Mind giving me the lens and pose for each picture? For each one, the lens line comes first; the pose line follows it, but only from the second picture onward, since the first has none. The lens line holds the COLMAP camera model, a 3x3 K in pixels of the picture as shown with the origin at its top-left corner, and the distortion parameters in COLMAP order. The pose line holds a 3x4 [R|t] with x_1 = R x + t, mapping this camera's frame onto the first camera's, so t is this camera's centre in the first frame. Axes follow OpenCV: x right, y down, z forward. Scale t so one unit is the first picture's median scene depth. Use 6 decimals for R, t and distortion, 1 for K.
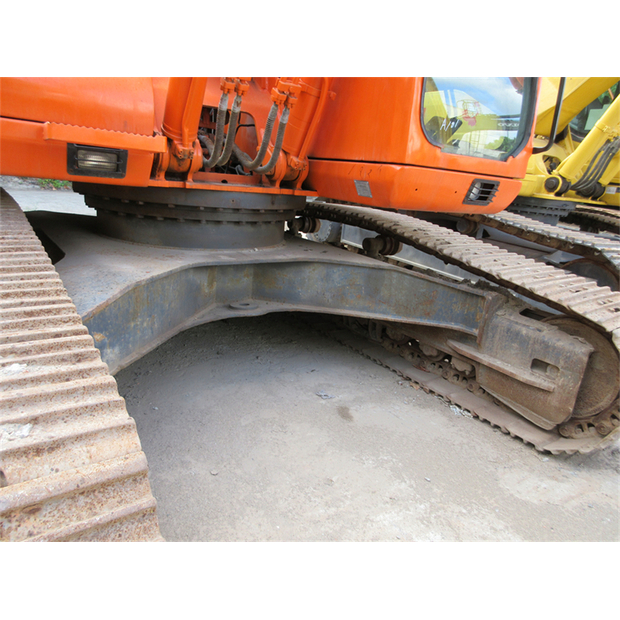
lens RADIAL K [[452.4, 0, 310.6], [0, 452.4, 304.8], [0, 0, 1]] dist [-0.011950, 0.008682]
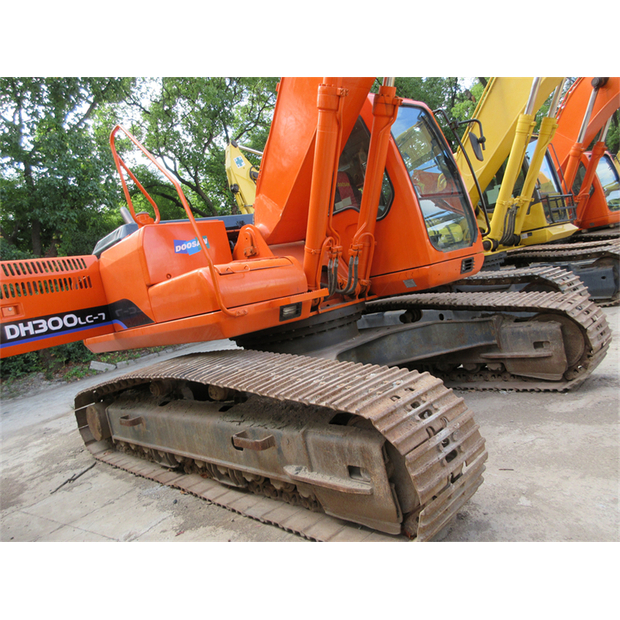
lens RADIAL K [[452.4, 0, 310.6], [0, 452.4, 304.8], [0, 0, 1]] dist [-0.011950, 0.008682]
pose [[0.941204, -0.315879, 0.119810, -0.436869], [0.335736, 0.914050, -0.227584, 0.088421], [-0.037624, 0.254428, 0.966360, -0.625025]]
